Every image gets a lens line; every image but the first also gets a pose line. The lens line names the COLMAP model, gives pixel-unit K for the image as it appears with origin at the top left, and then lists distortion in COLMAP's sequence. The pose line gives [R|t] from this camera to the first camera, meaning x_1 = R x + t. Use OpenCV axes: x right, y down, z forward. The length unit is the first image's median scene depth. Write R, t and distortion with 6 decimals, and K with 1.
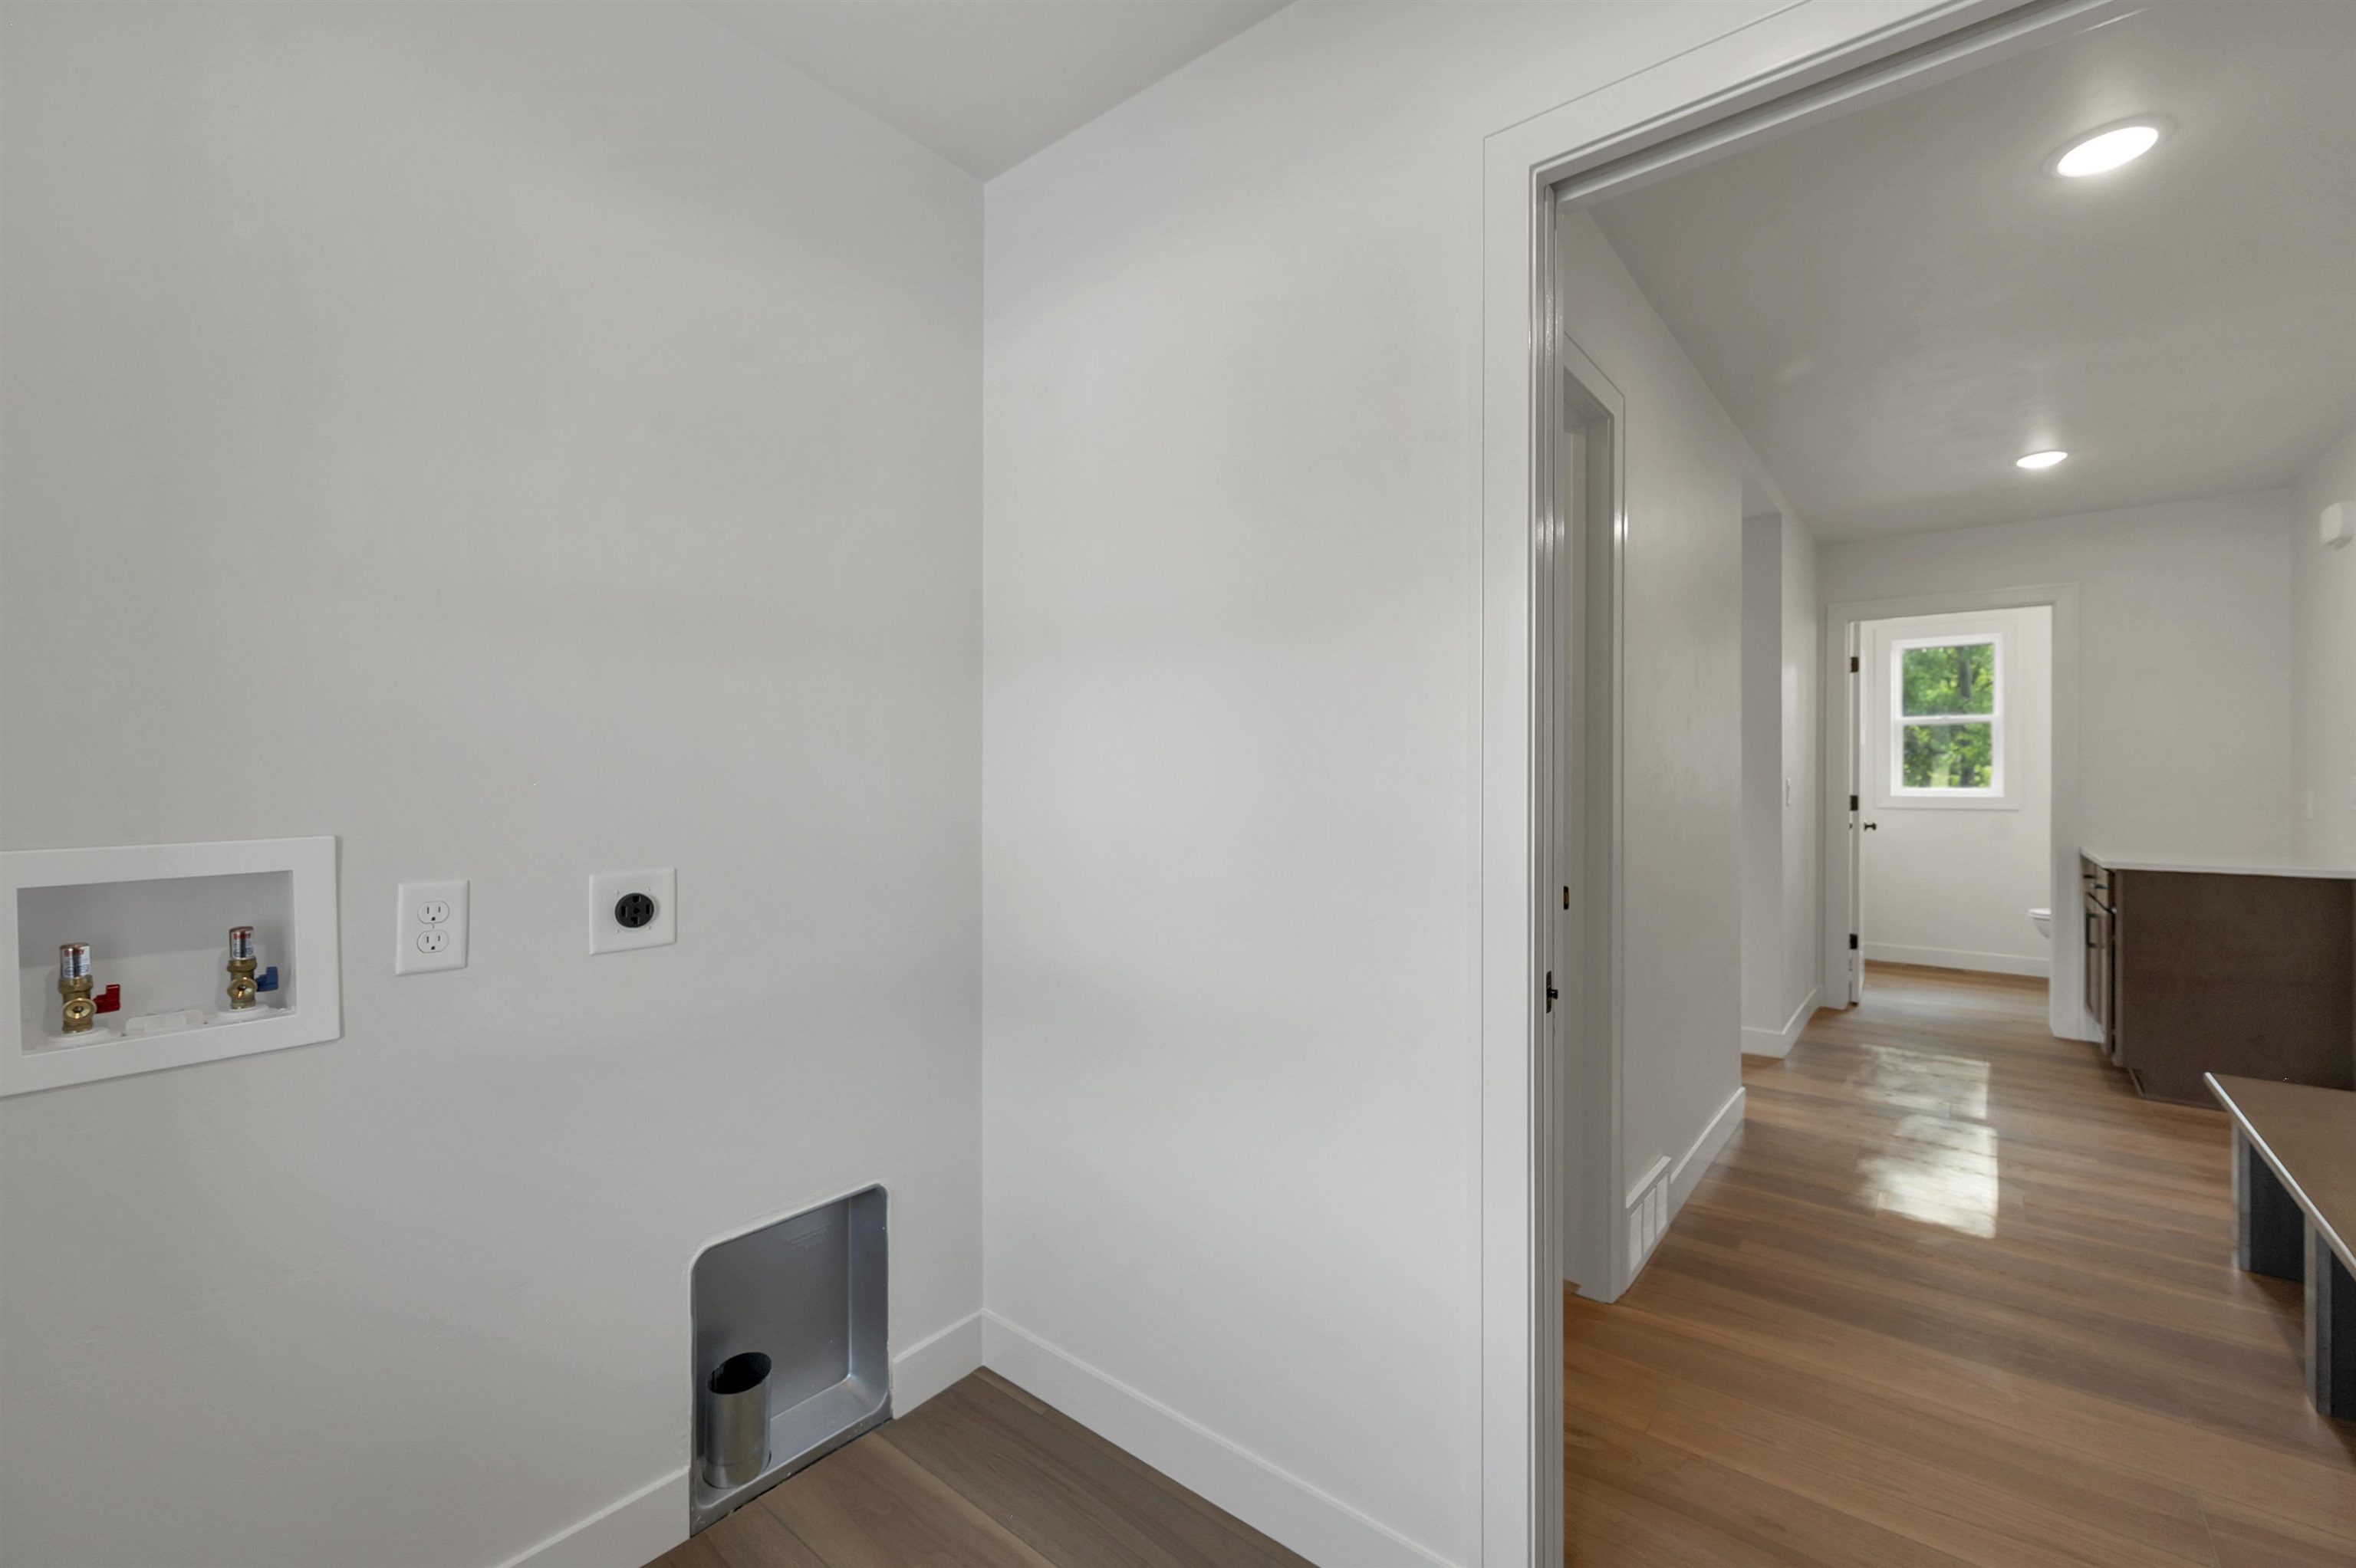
lens RADIAL K [[958.0, 0, 1201.1], [0, 958.0, 773.8], [0, 0, 1]] dist [-0.000604, 0.000098]
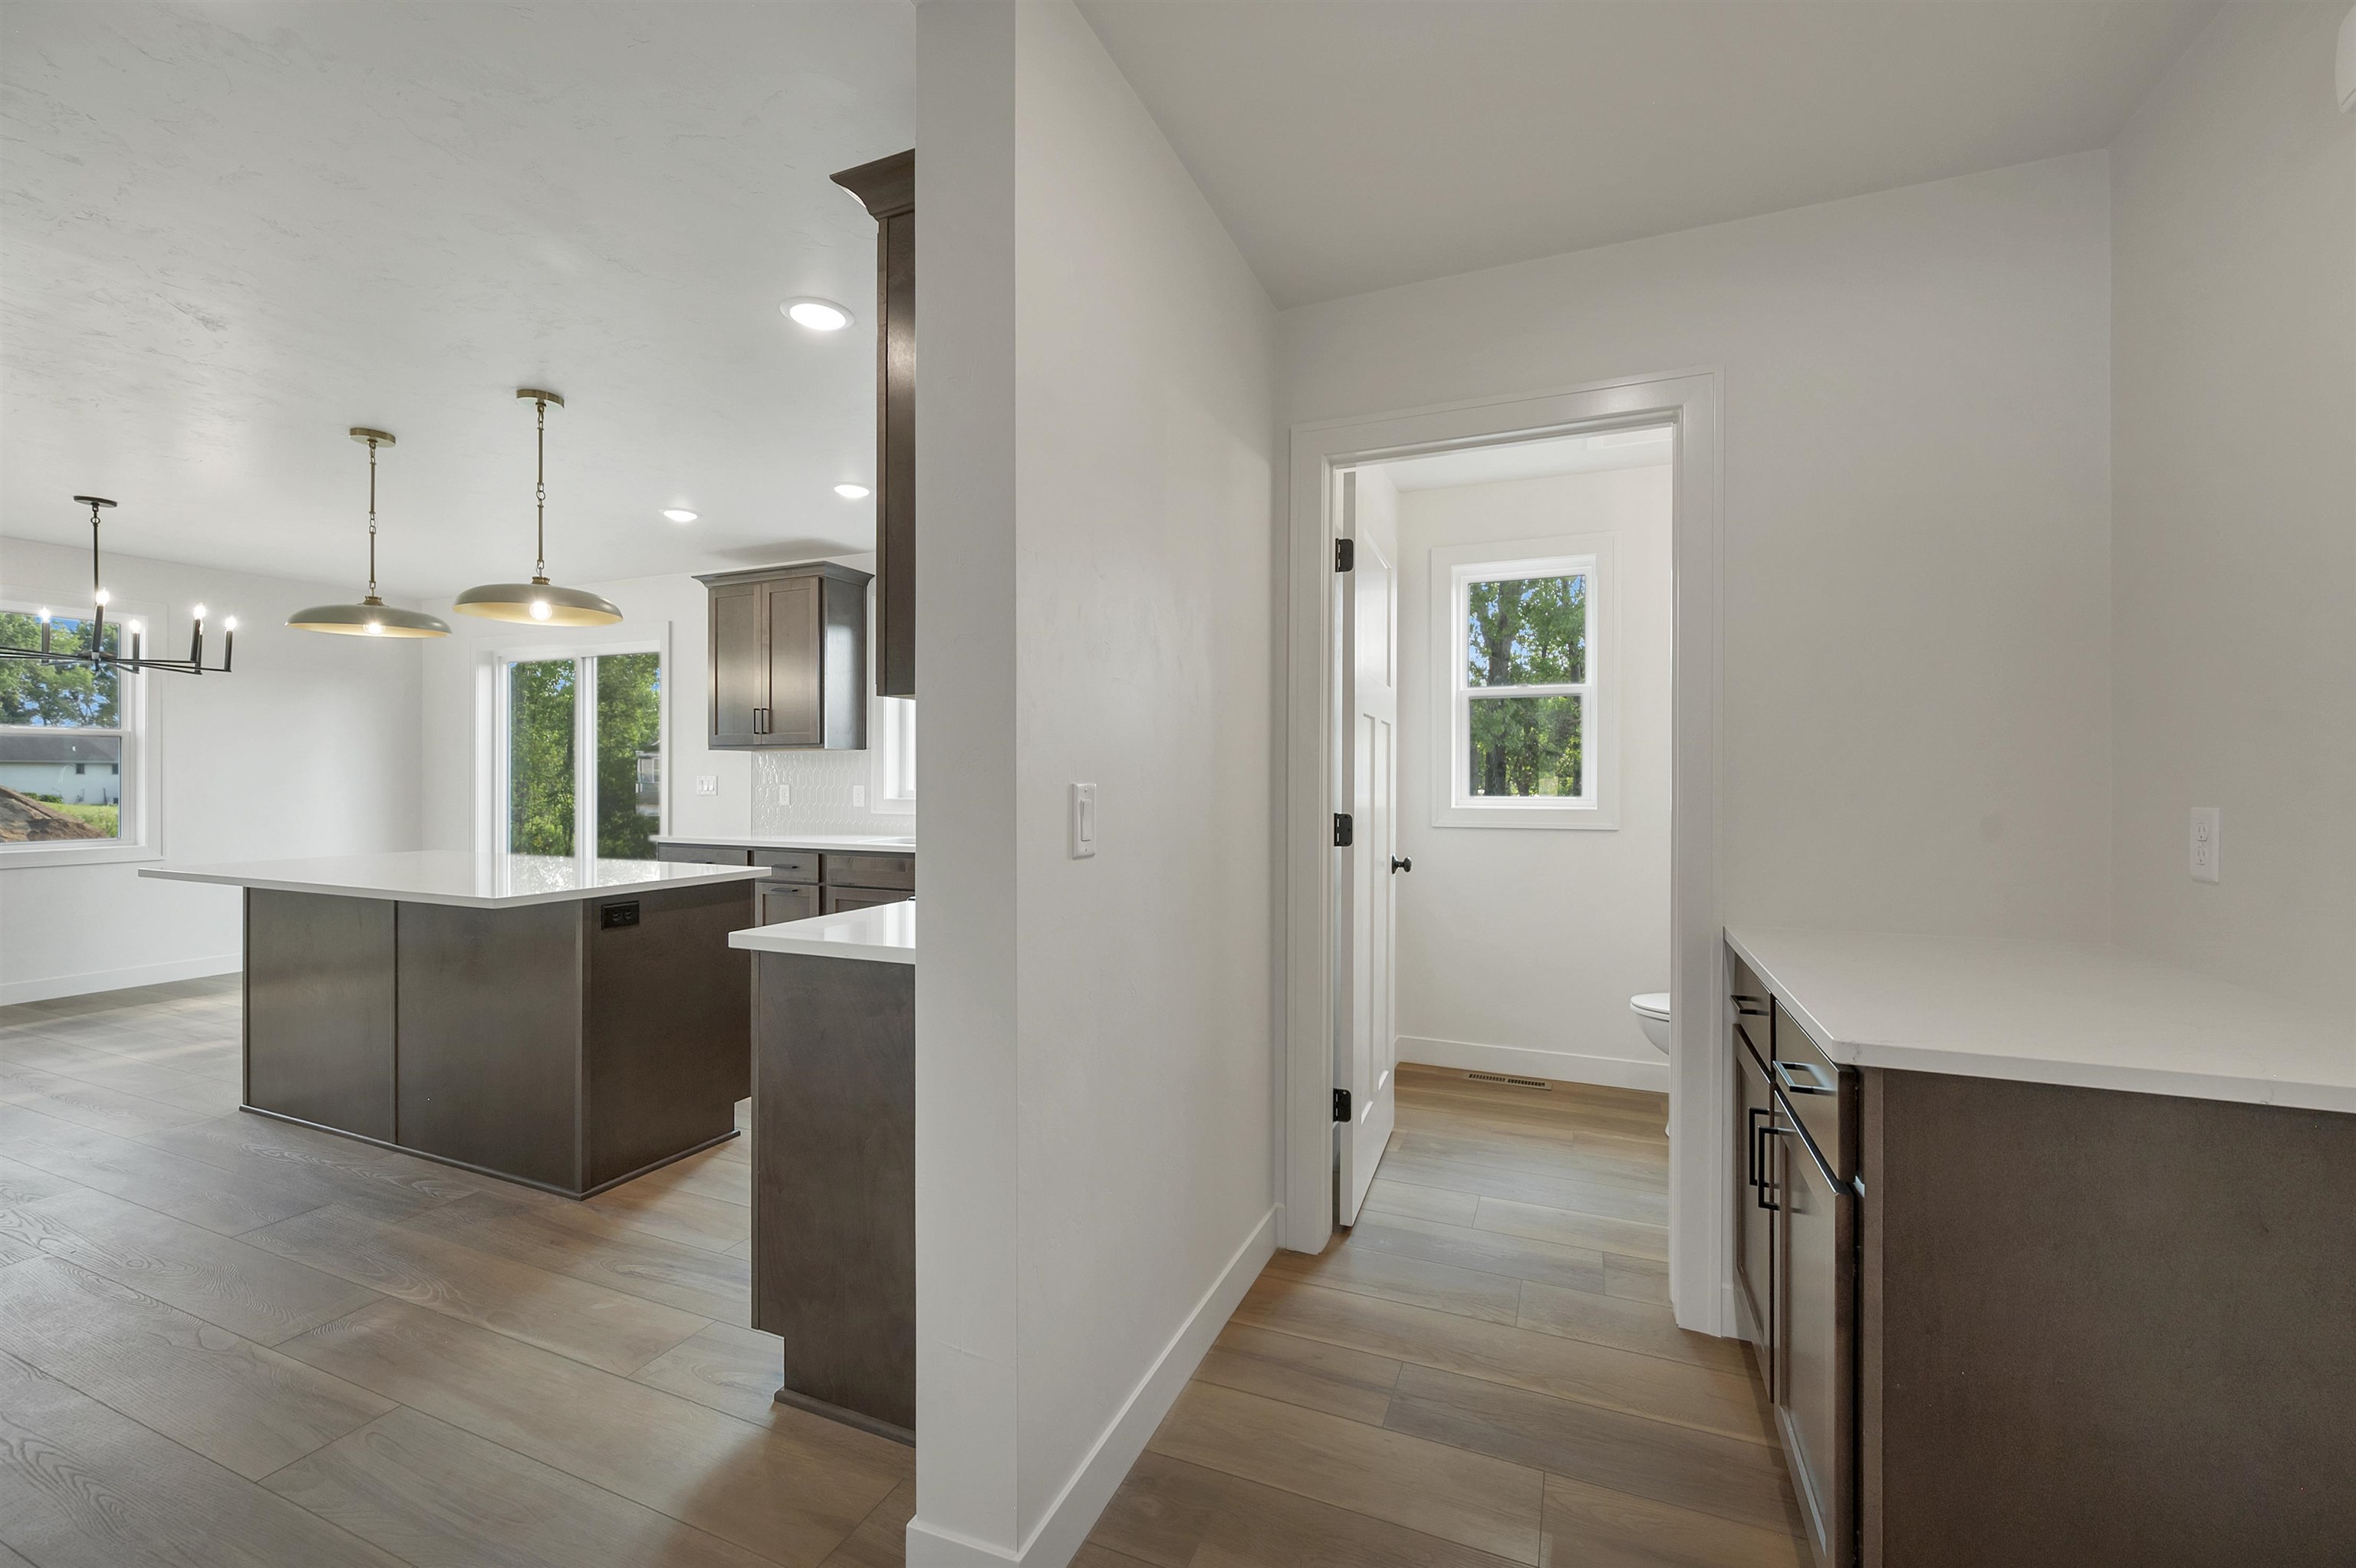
lens RADIAL K [[958.0, 0, 1189.5], [0, 958.0, 774.1], [0, 0, 1]] dist [-0.000604, 0.000098]
pose [[0.960947, 0.004794, 0.276691, 0.466026], [-0.002893, 0.999969, -0.007281, 0.005429], [-0.276717, 0.006196, 0.960931, 0.540930]]
